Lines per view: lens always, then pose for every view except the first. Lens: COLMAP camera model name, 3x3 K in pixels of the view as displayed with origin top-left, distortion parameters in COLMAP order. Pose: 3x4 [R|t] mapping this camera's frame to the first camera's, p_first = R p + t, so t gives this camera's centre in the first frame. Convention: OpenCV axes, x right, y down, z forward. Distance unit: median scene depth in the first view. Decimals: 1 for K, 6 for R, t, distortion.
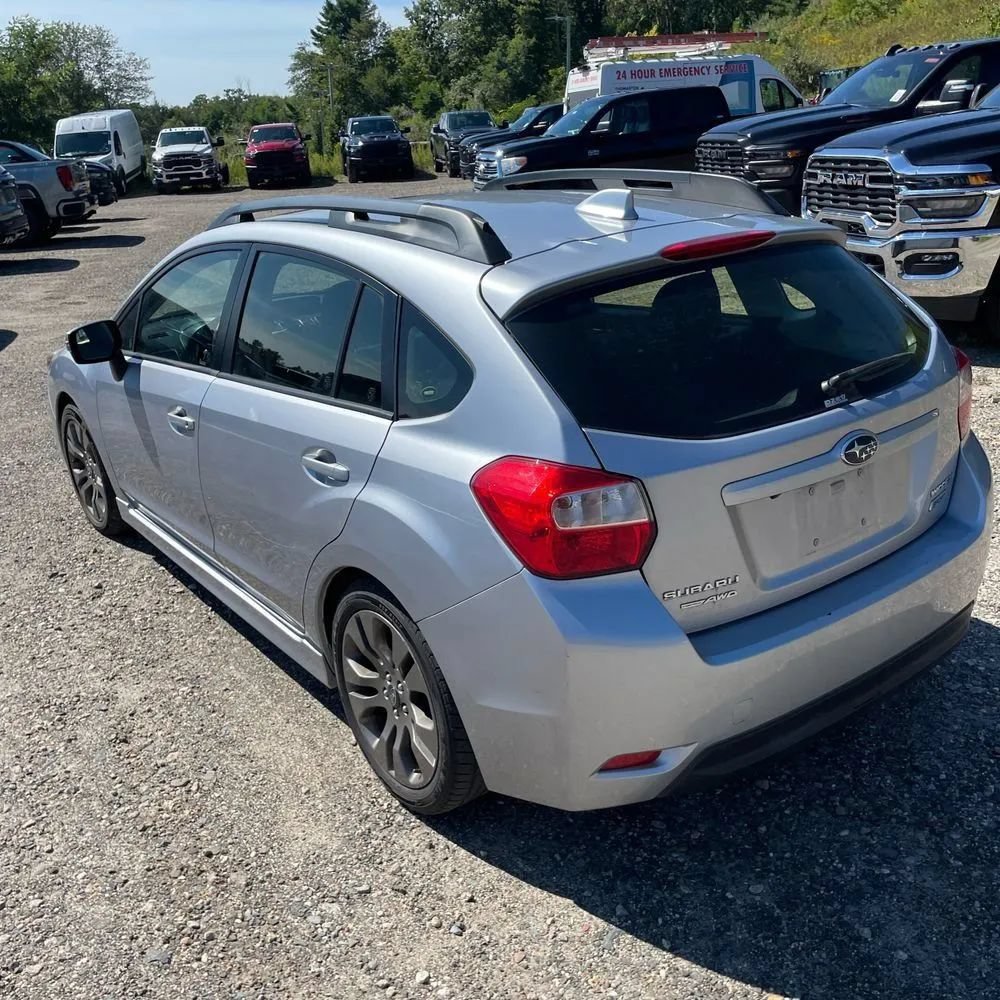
lens RADIAL K [[1005.2, 0, 500.0], [0, 1005.2, 500.0], [0, 0, 1]] dist [0.090586, -0.116960]
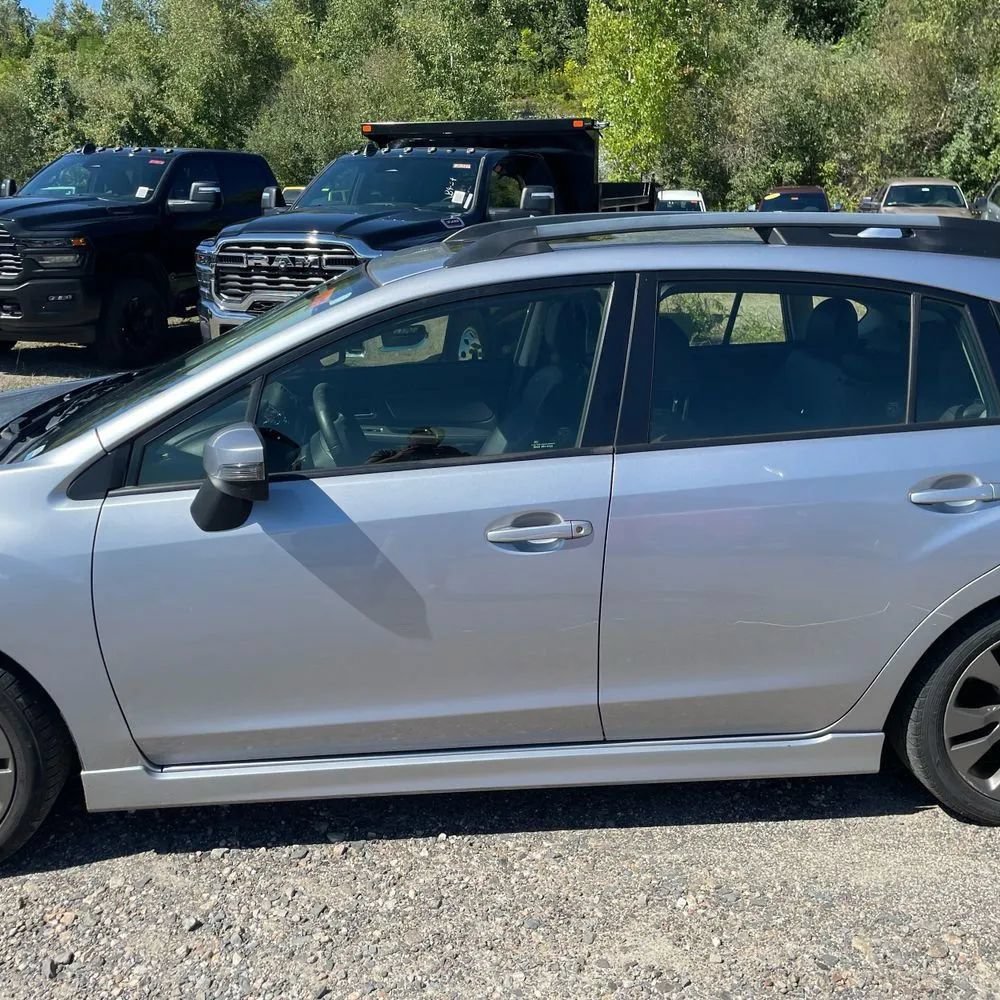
lens RADIAL K [[1007.4, 0, 496.6], [0, 1007.4, 483.6], [0, 0, 1]] dist [0.079385, -0.098791]
pose [[0.529937, -0.155392, 0.833679, -0.287143], [0.258734, 0.965823, 0.015556, -0.040711], [-0.807604, 0.207457, 0.552030, 0.208002]]
